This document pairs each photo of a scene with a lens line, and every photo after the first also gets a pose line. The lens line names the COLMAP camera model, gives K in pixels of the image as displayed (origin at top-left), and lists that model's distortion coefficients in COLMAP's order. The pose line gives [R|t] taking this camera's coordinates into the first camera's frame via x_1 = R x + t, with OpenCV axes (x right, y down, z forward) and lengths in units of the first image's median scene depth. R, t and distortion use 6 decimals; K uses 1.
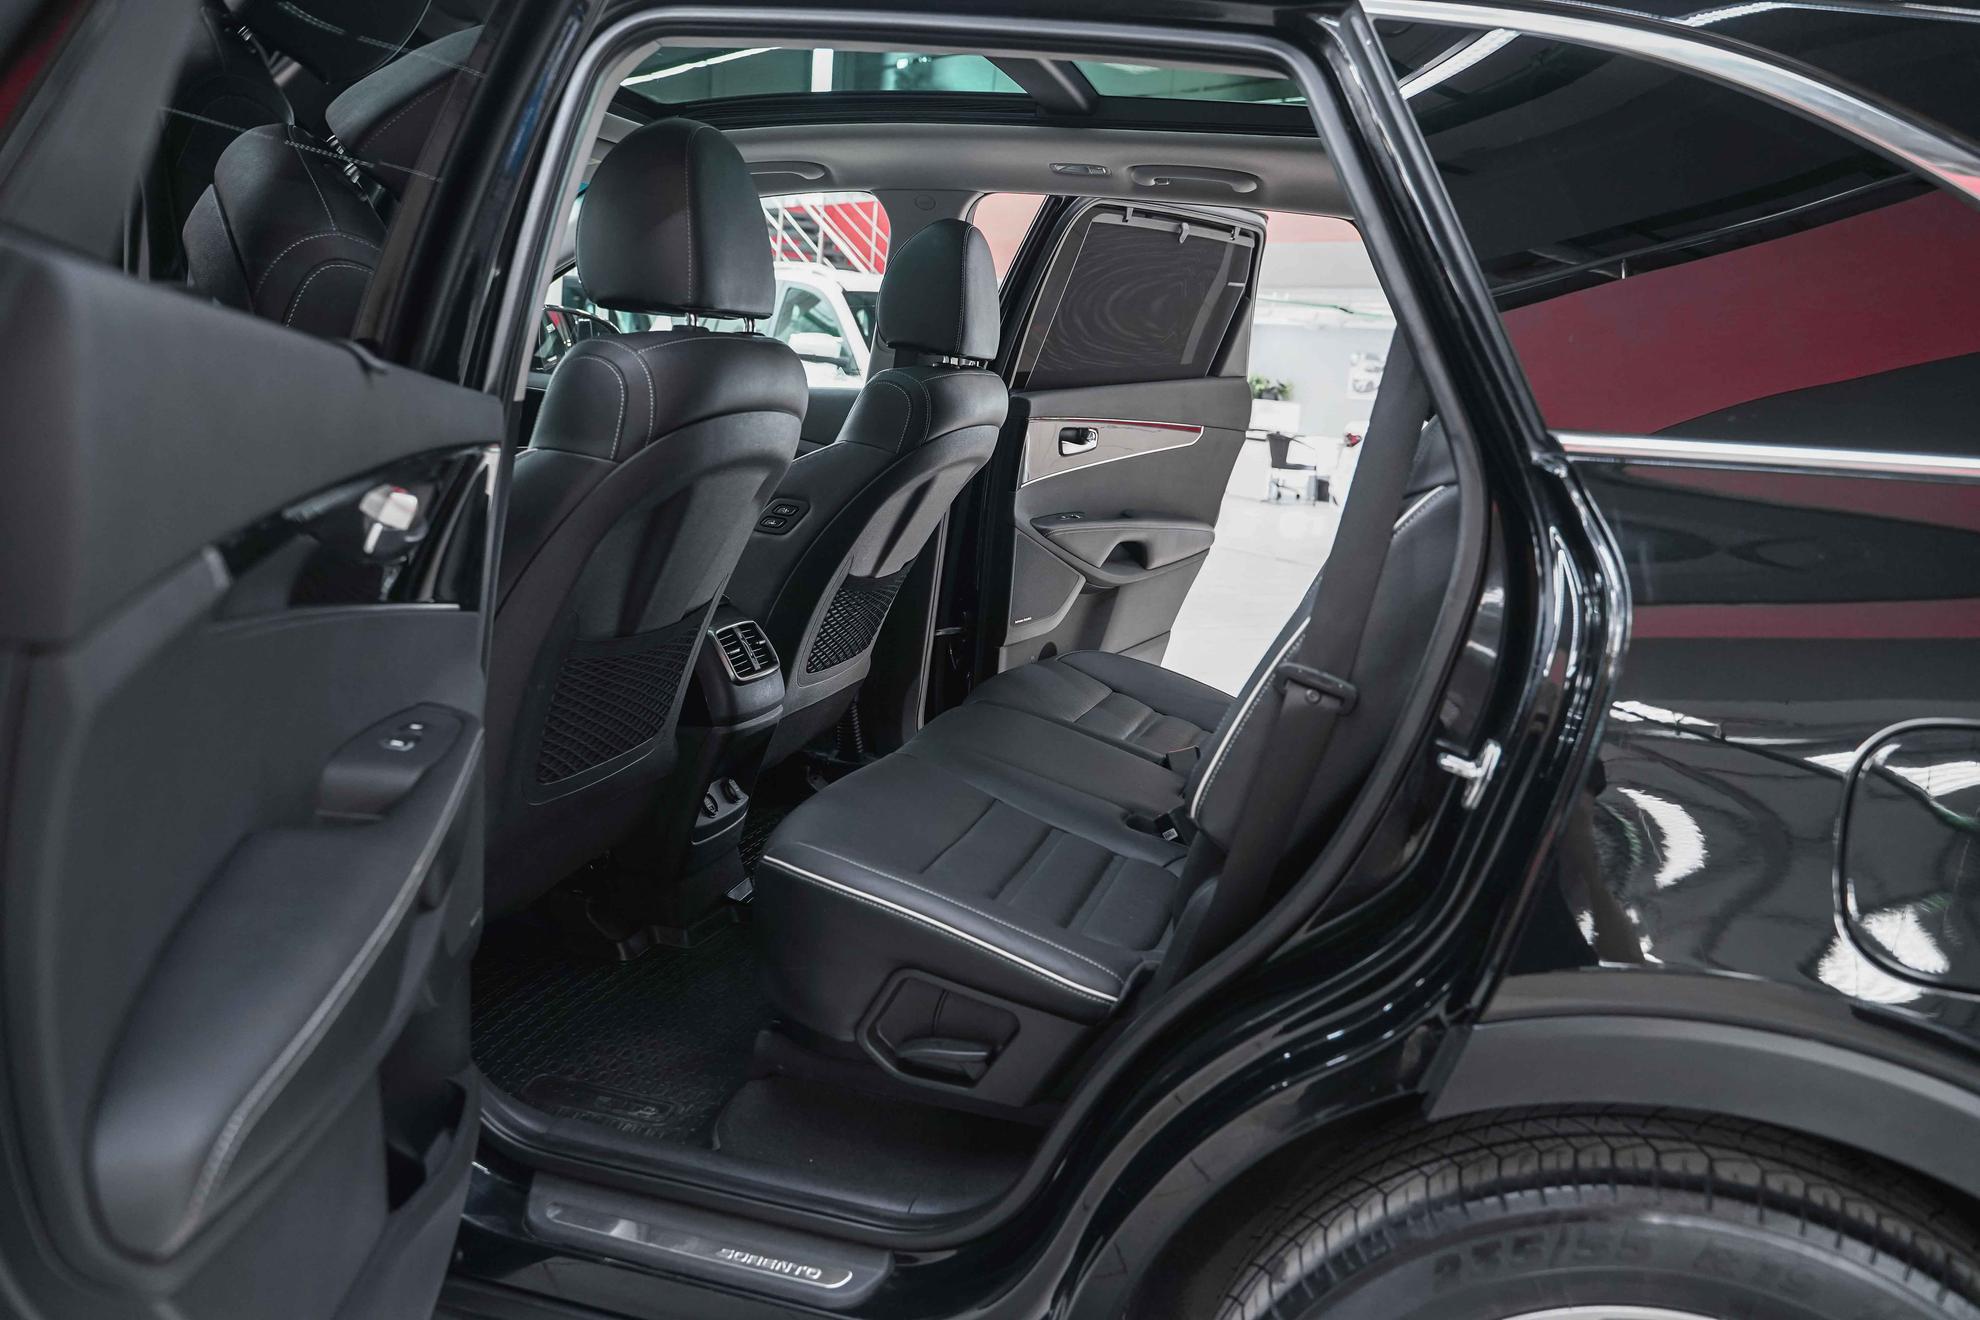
lens RADIAL K [[1576.8, 0, 990.0], [0, 1576.8, 660.0], [0, 0, 1]] dist [-0.019558, 0.007275]
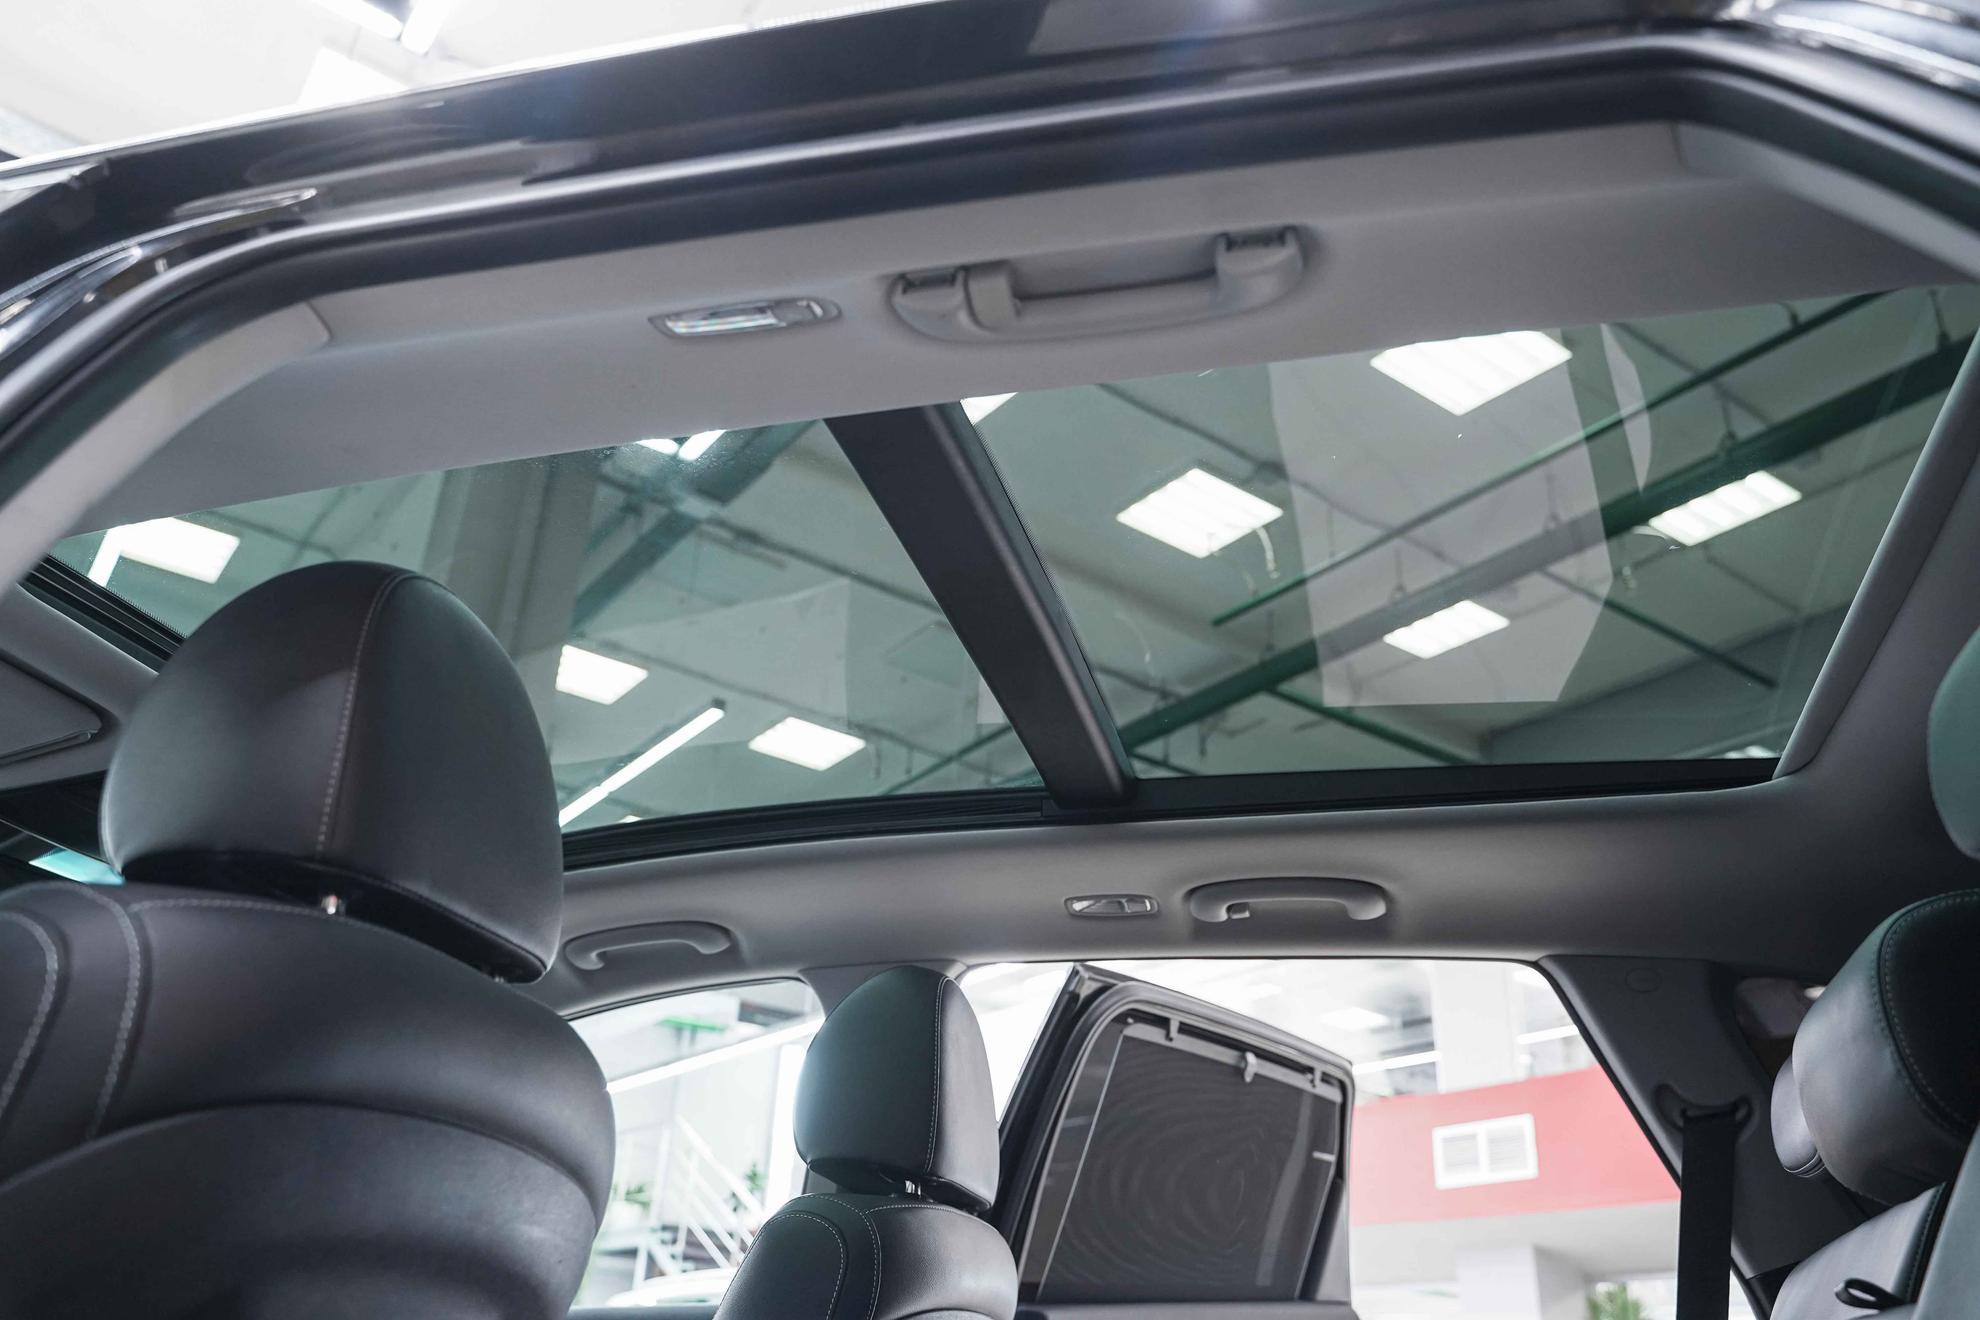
lens RADIAL K [[1576.8, 0, 990.0], [0, 1576.8, 660.0], [0, 0, 1]] dist [-0.019558, 0.007275]
pose [[0.999076, -0.033395, 0.027039, -0.007257], [0.042940, 0.799347, -0.599333, 0.001935], [-0.001599, 0.599941, 0.800043, 0.363459]]
